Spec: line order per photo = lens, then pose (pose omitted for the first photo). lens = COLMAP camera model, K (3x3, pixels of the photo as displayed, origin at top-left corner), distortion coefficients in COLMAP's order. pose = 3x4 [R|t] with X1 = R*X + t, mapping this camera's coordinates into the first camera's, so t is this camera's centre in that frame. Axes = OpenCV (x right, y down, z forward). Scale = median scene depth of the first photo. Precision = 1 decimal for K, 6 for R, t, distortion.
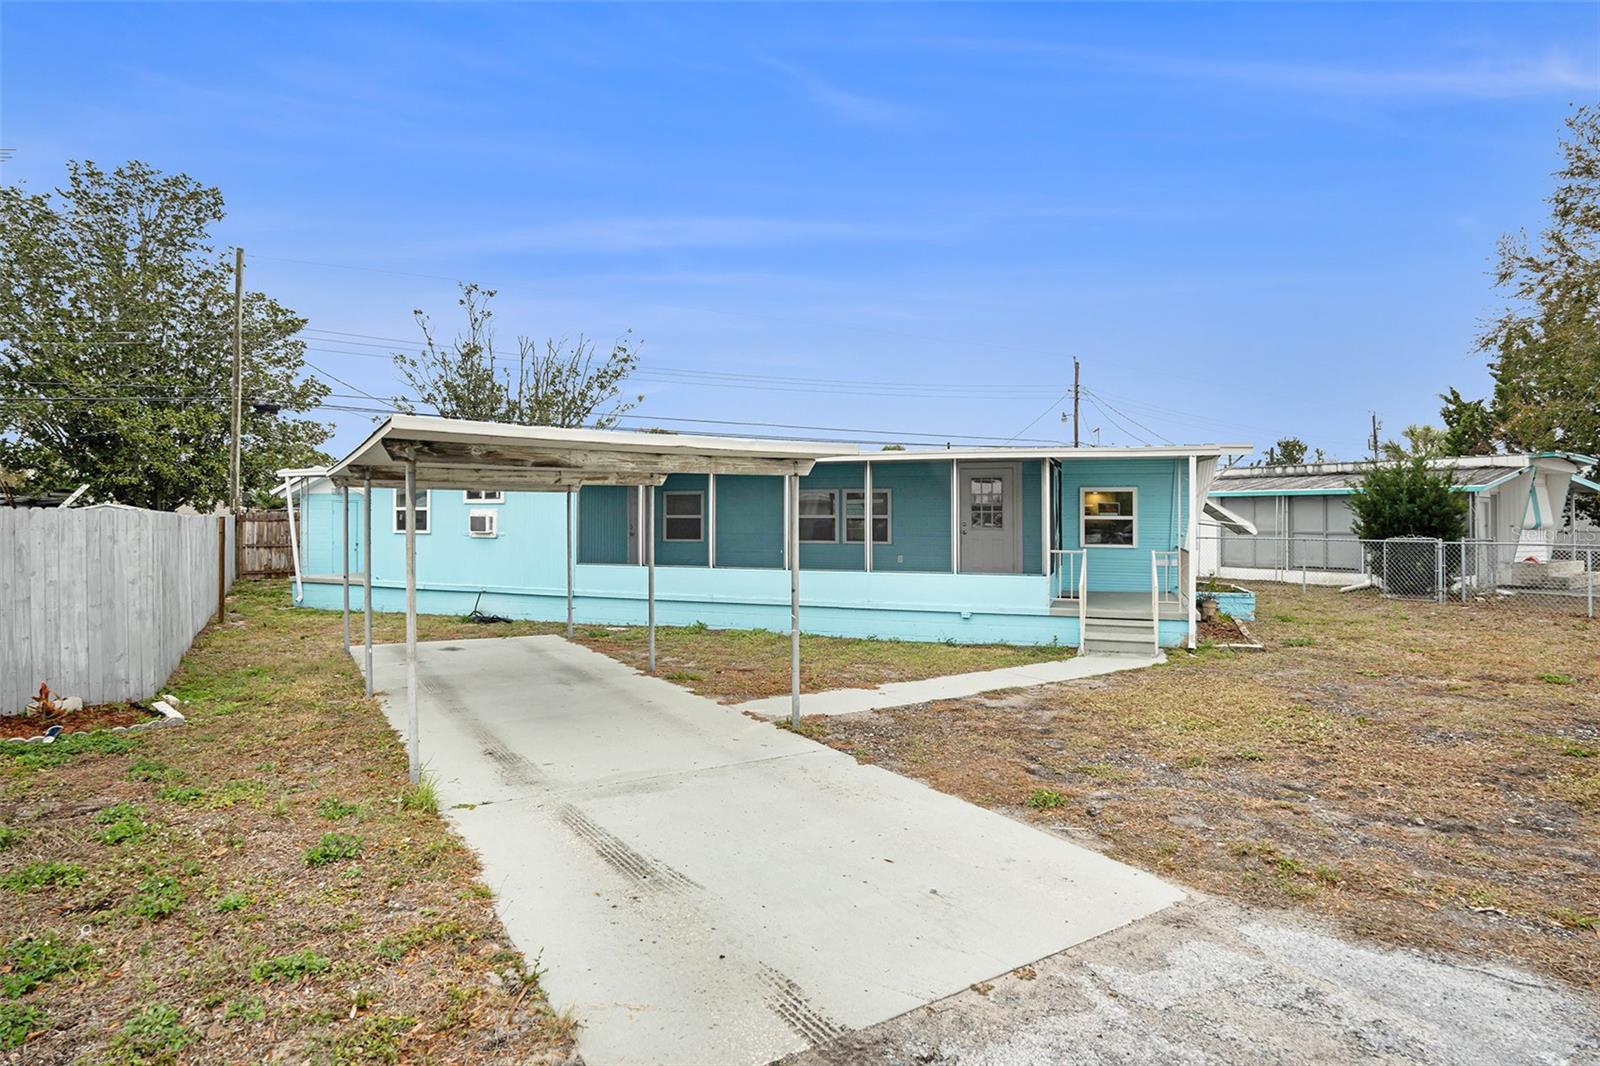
lens RADIAL K [[854.7, 0, 779.3], [0, 854.7, 538.3], [0, 0, 1]] dist [-0.058146, -0.000998]
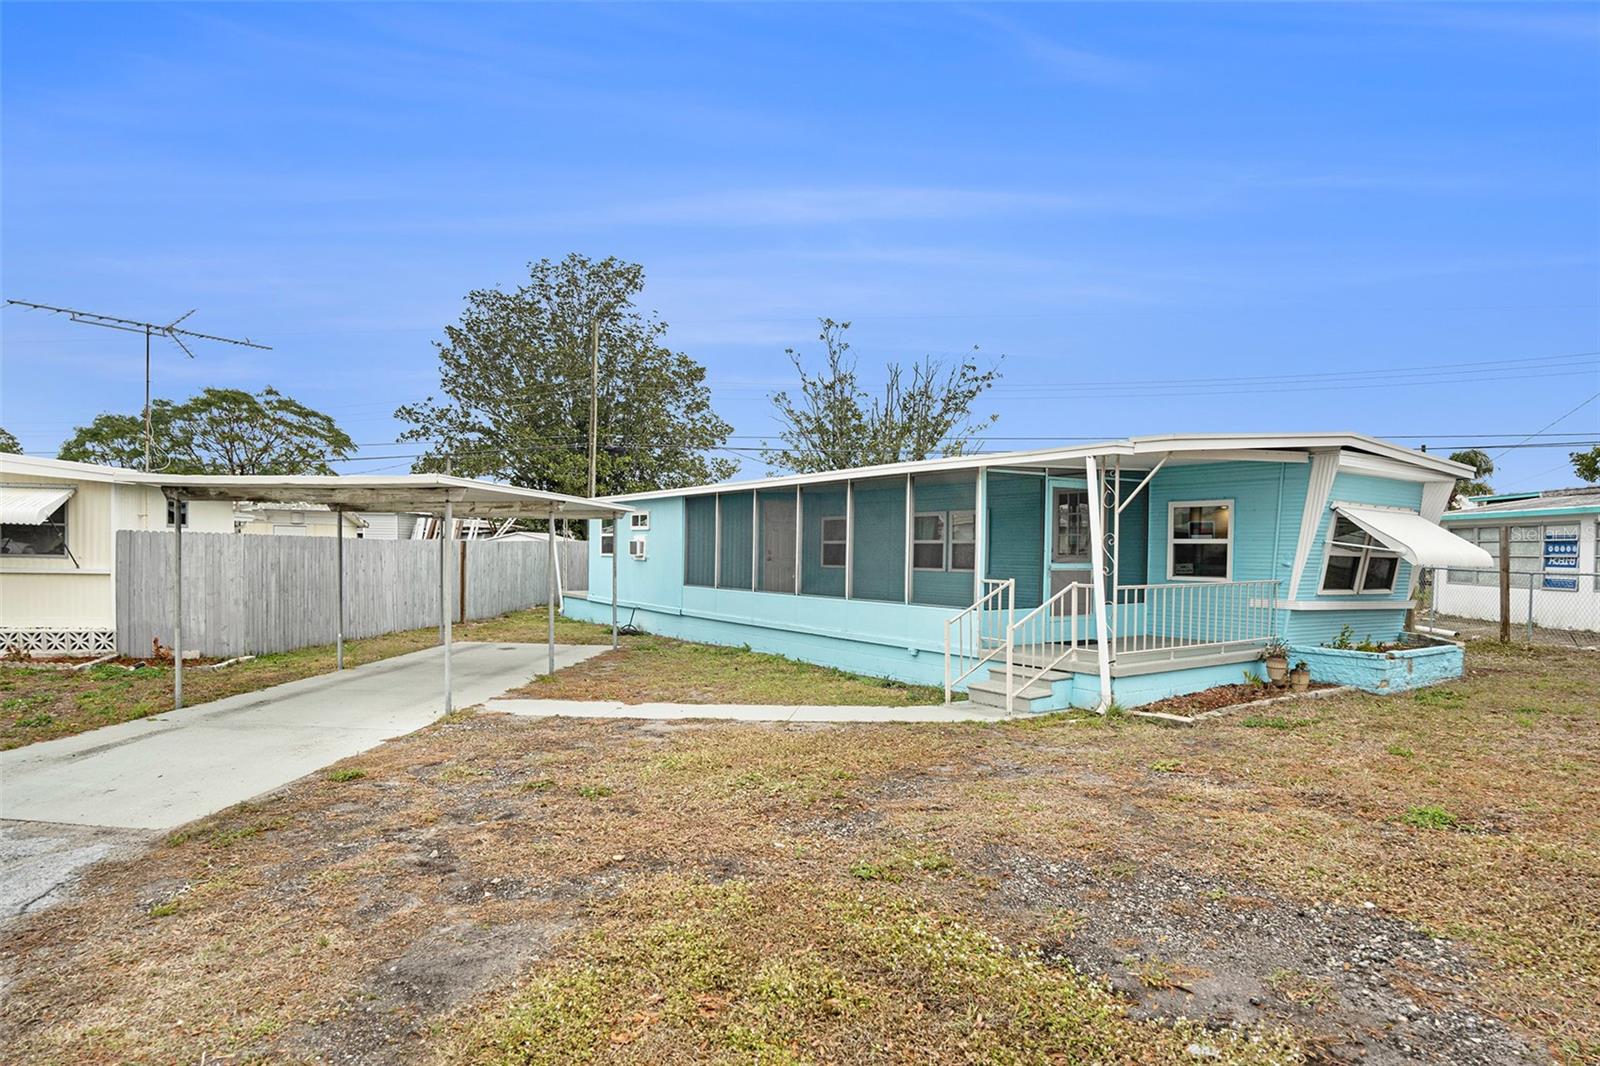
lens RADIAL K [[940.7, 0, 785.1], [0, 940.7, 548.1], [0, 0, 1]] dist [-0.056262, 0.001544]
pose [[0.808092, 0.002645, -0.589051, 0.547884], [-0.018754, 0.999599, -0.021238, 0.006035], [0.588758, 0.028209, 0.807817, 0.115270]]
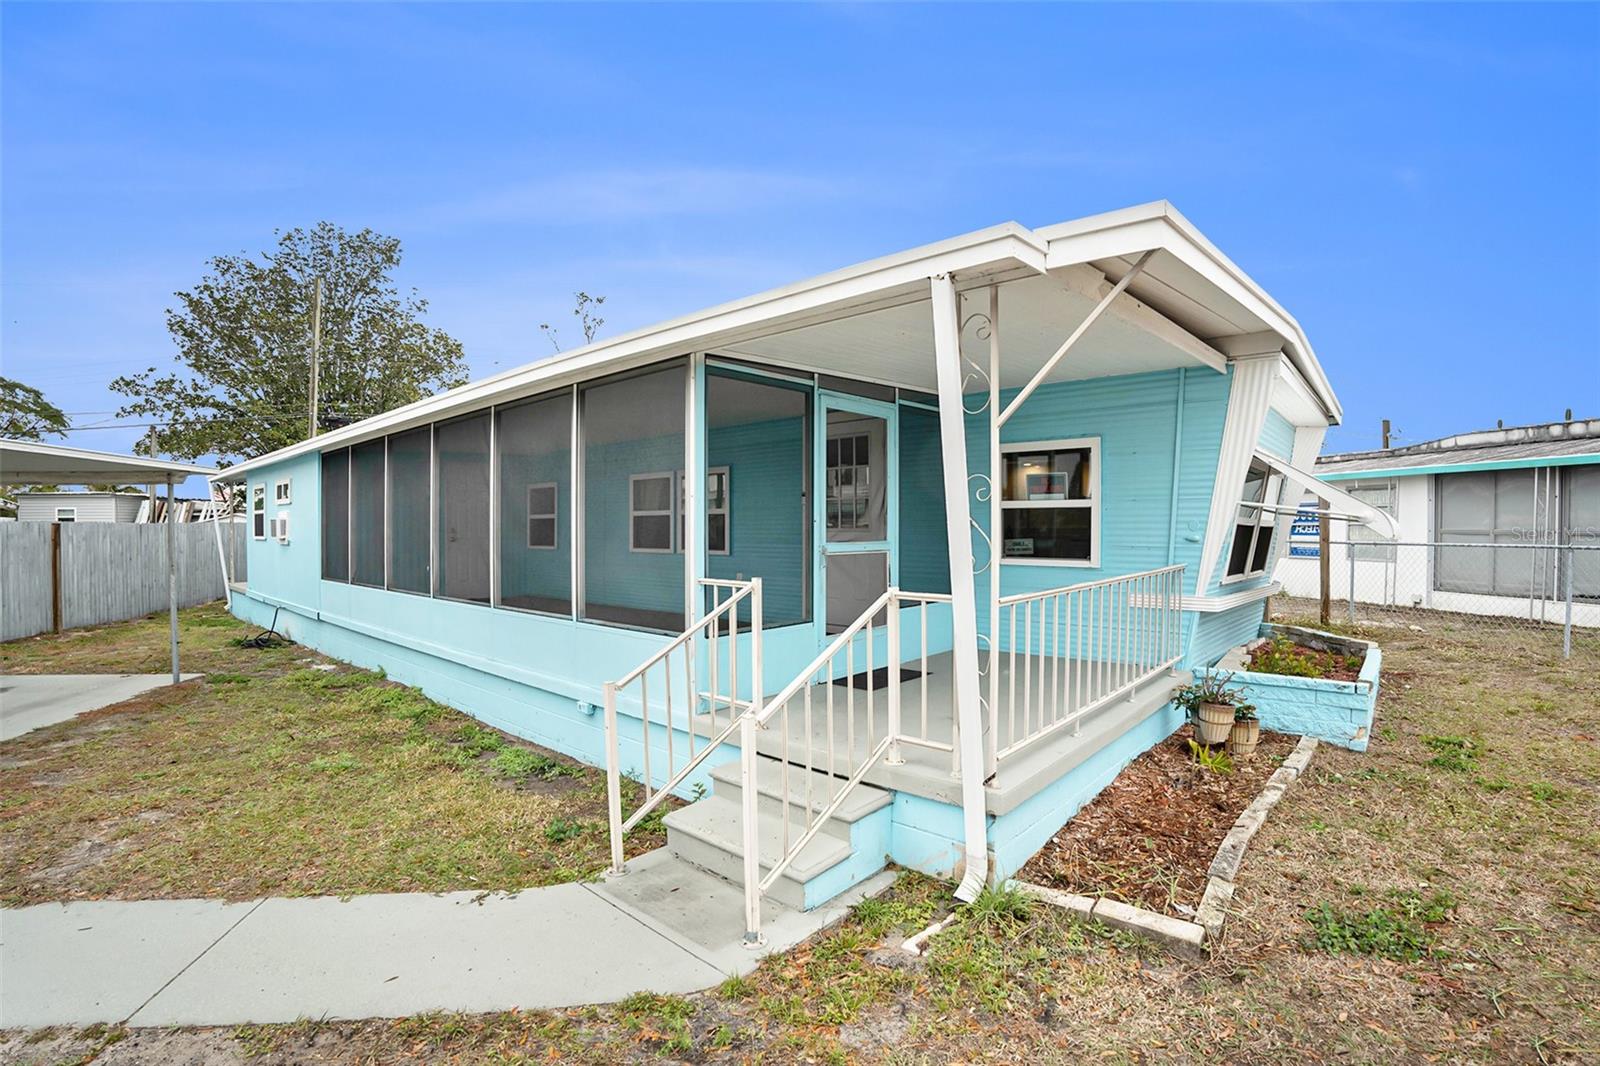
lens RADIAL K [[754.5, 0, 797.9], [0, 754.5, 541.6], [0, 0, 1]] dist [-0.083737, 0.011056]
pose [[0.937115, -0.001303, -0.349017, 0.385221], [0.000084, 0.999994, -0.003509, -0.001161], [0.349020, 0.003259, 0.937110, 0.521179]]
